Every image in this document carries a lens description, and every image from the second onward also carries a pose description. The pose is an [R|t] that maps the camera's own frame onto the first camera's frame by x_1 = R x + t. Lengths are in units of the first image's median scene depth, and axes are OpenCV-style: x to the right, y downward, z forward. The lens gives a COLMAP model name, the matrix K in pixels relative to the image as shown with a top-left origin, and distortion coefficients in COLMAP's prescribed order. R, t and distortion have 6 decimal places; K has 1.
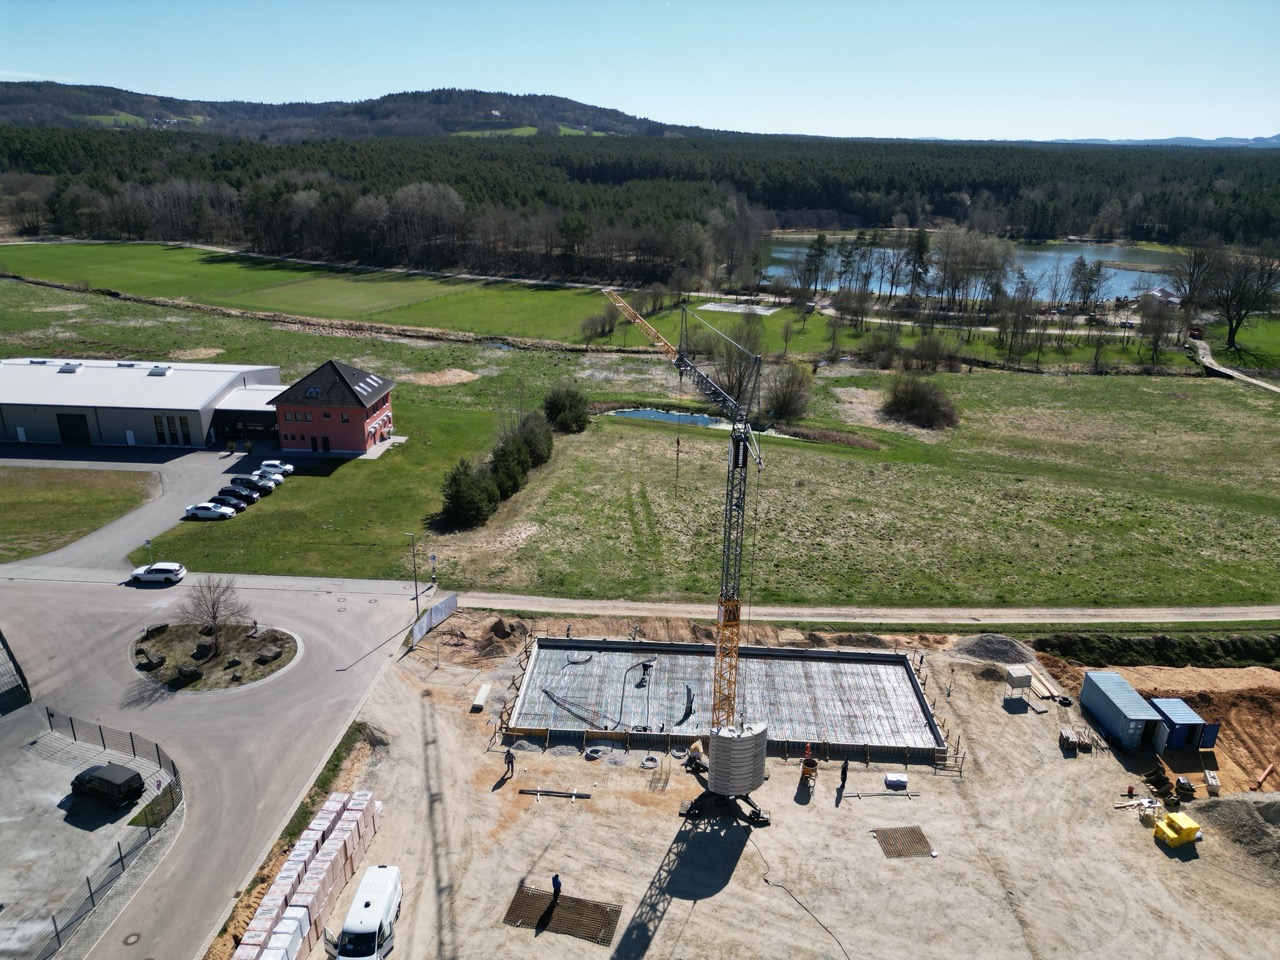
lens RADIAL K [[893.2, 0, 642.1], [0, 893.2, 478.2], [0, 0, 1]] dist [0.085805, -0.087166]
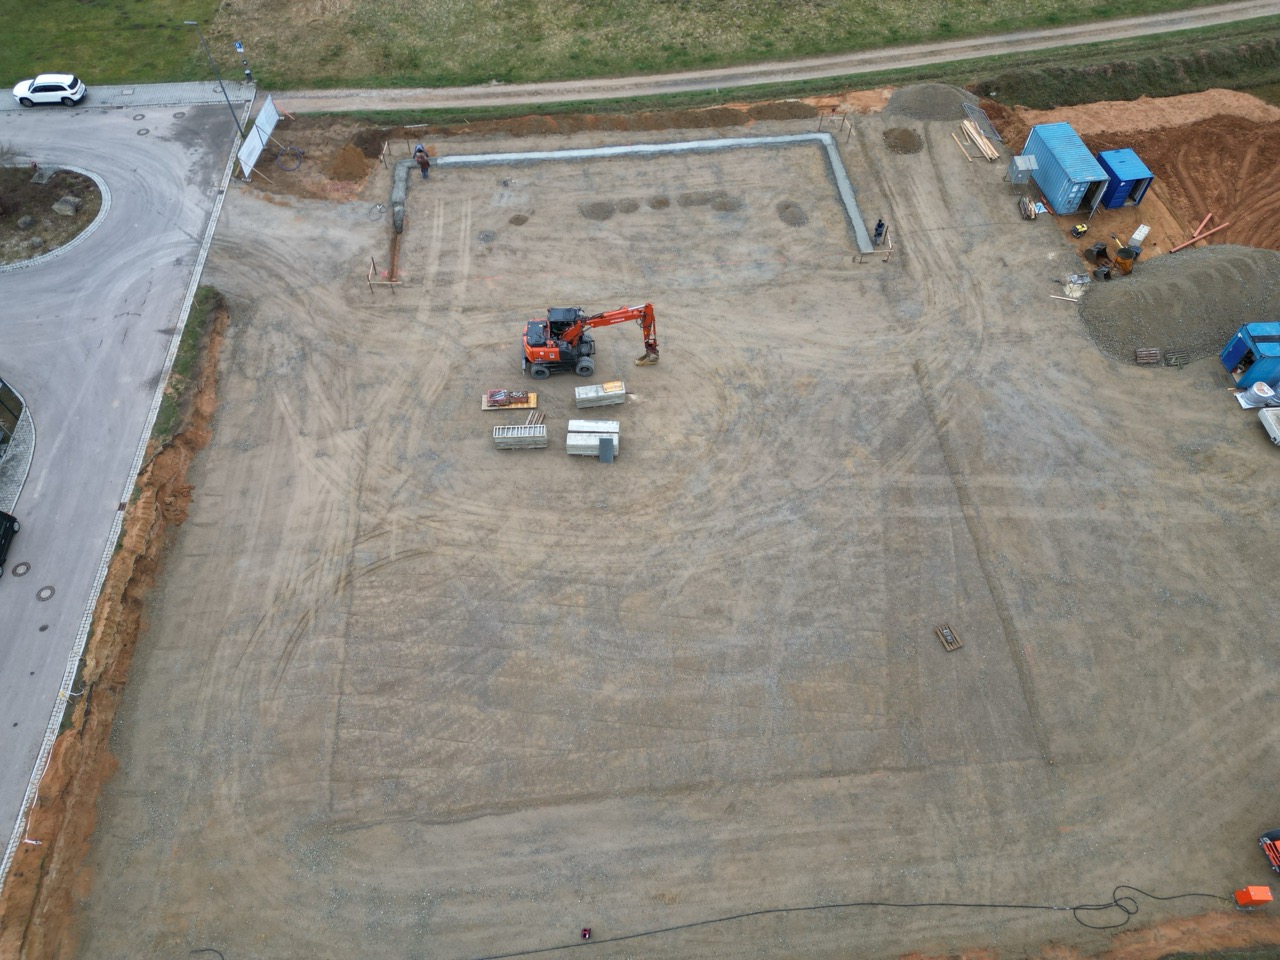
lens RADIAL K [[891.6, 0, 640.7], [0, 891.6, 478.4], [0, 0, 1]] dist [0.086512, -0.086985]
pose [[0.990359, -0.127189, 0.054880, 0.018346], [0.072296, 0.812519, 0.578435, -0.036323], [-0.118162, -0.568890, 0.813881, 0.113360]]
